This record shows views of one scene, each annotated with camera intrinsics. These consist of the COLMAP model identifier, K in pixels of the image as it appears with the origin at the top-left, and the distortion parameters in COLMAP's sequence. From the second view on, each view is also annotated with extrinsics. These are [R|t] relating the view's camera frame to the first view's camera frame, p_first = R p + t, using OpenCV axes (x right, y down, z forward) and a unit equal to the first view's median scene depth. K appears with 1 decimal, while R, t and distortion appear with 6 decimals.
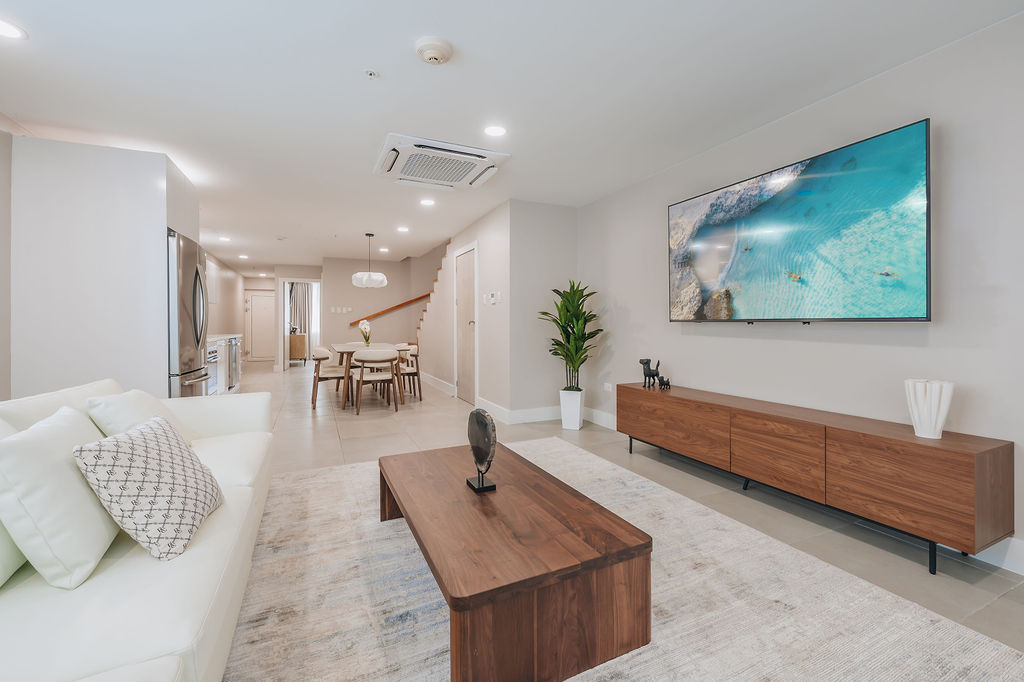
lens RADIAL K [[433.7, 0, 525.2], [0, 433.7, 326.0], [0, 0, 1]] dist [0.000079, 0.000024]
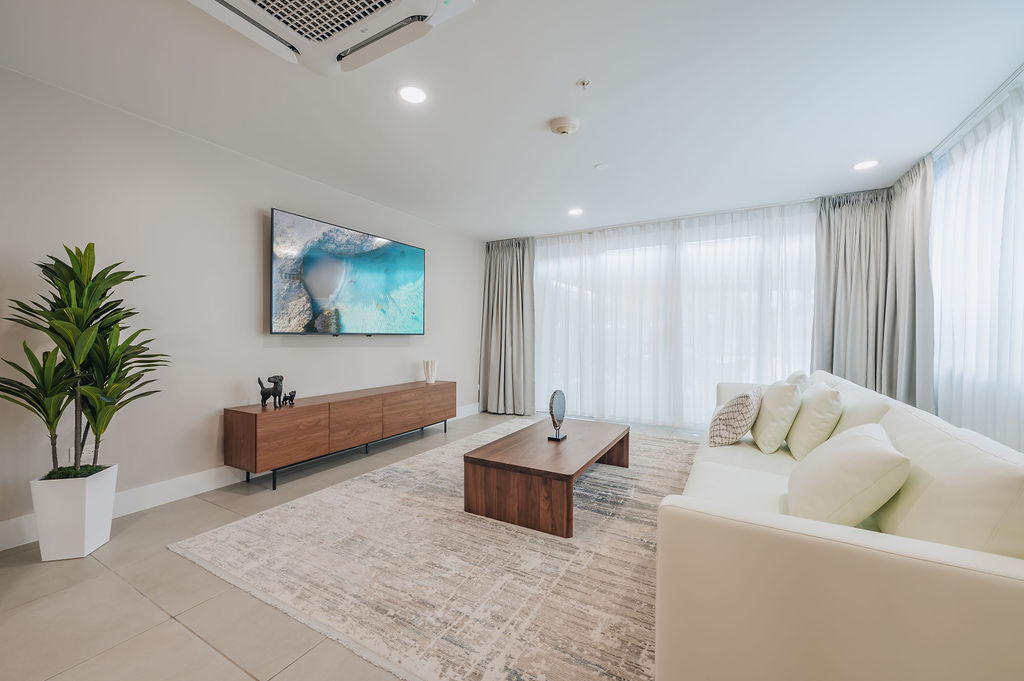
lens RADIAL K [[407.0, 0, 512.0], [0, 407.0, 340.5], [0, 0, 1]] dist [-0.000997, -0.000028]
pose [[-0.568898, -0.009257, 0.822356, -0.760404], [0.001898, 0.999919, 0.012569, -0.005887], [-0.822406, 0.008711, -0.568835, 1.217954]]
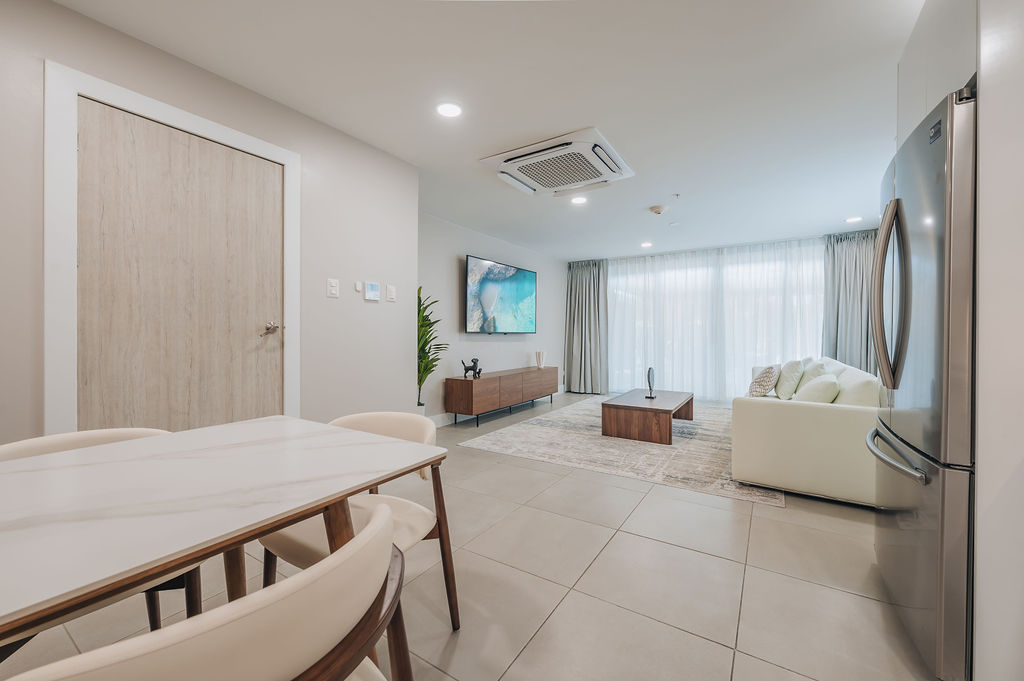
lens RADIAL K [[406.7, 0, 511.7], [0, 406.7, 335.9], [0, 0, 1]] dist [-0.000281, 0.000004]
pose [[-0.519161, -0.001297, 0.854676, -1.063163], [0.005072, 0.999977, 0.004599, -0.005975], [-0.854662, 0.006722, -0.519142, 1.806500]]
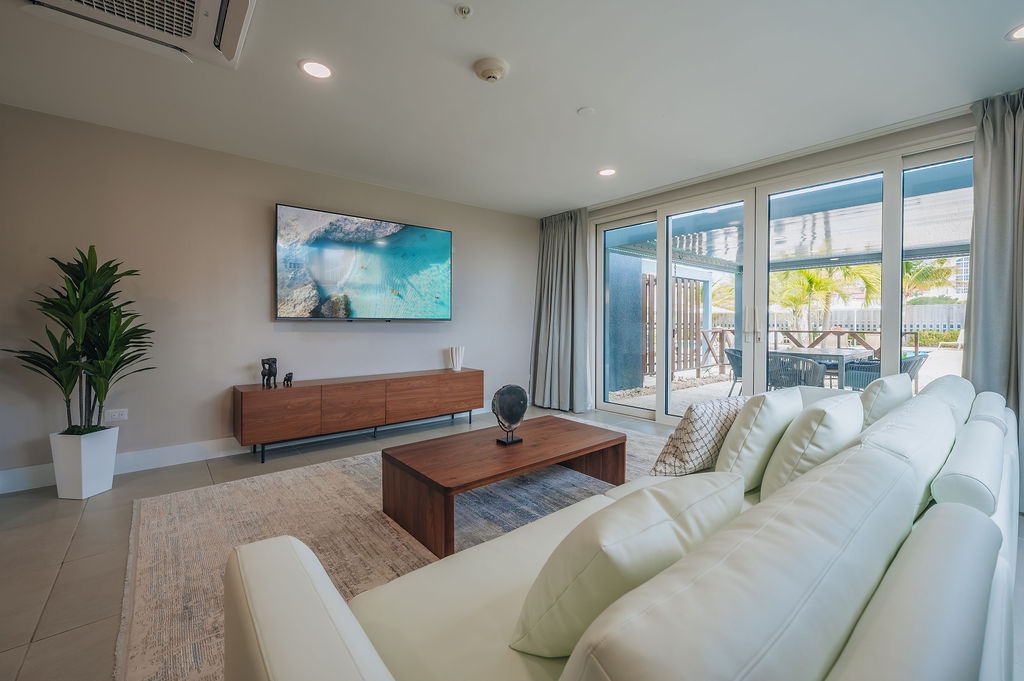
lens RADIAL K [[423.9, 0, 506.8], [0, 423.9, 326.5], [0, 0, 1]] dist [-0.000321, 0.000049]
pose [[-0.238404, -0.009885, 0.971116, -0.847503], [0.002628, 0.999938, 0.010824, -0.002187], [-0.971162, 0.005133, -0.238363, 0.813068]]
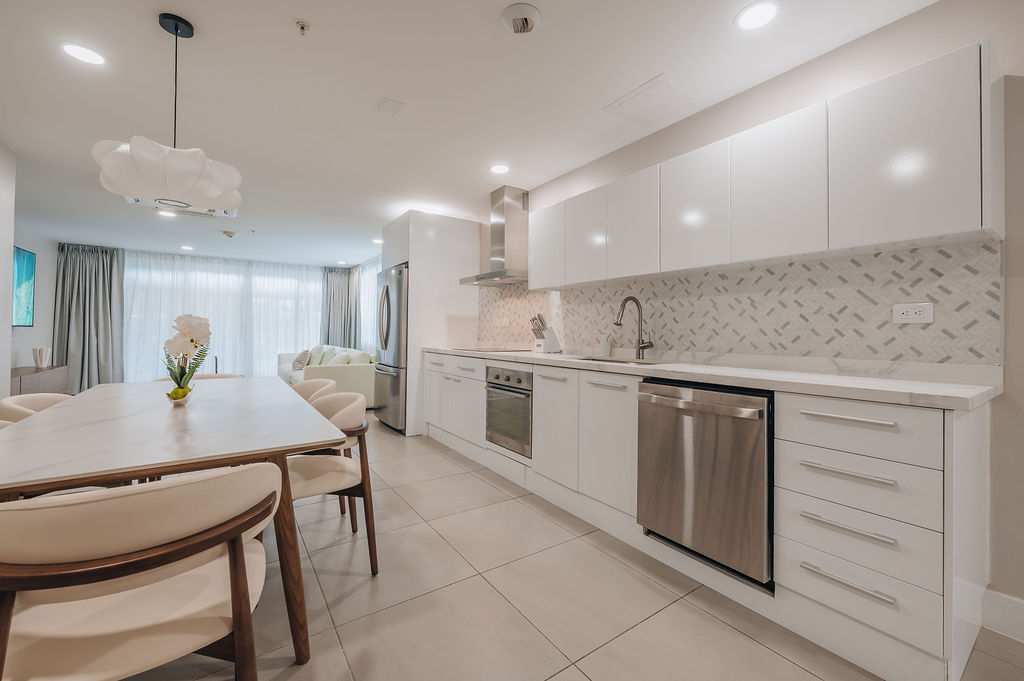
lens RADIAL K [[412.2, 0, 513.9], [0, 412.2, 330.7], [0, 0, 1]] dist [-0.000297, 0.000110]
pose [[-0.988116, -0.008171, -0.153490, -1.105887], [-0.008379, 0.999965, 0.000709, -0.009879], [0.153479, 0.001986, -0.988150, 2.653090]]
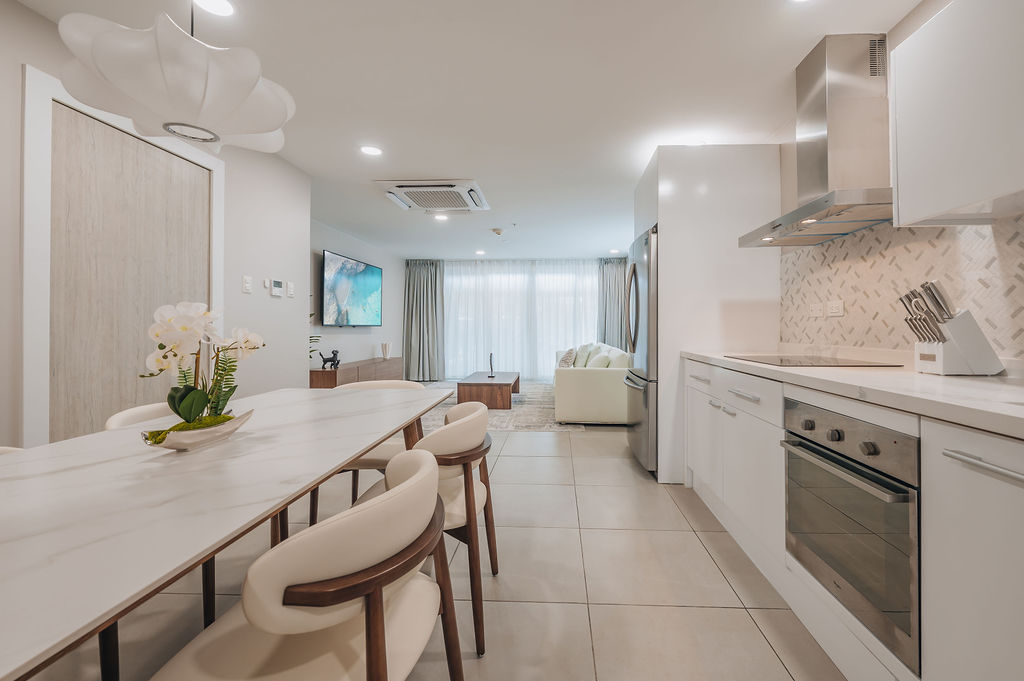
lens RADIAL K [[419.0, 0, 543.3], [0, 419.0, 322.4], [0, 0, 1]] dist [-0.001219, -0.000128]
pose [[-0.884275, 0.007303, 0.466910, -1.177052], [0.004215, 0.999962, -0.007657, -0.007858], [-0.466948, -0.004802, -0.884272, 2.203784]]
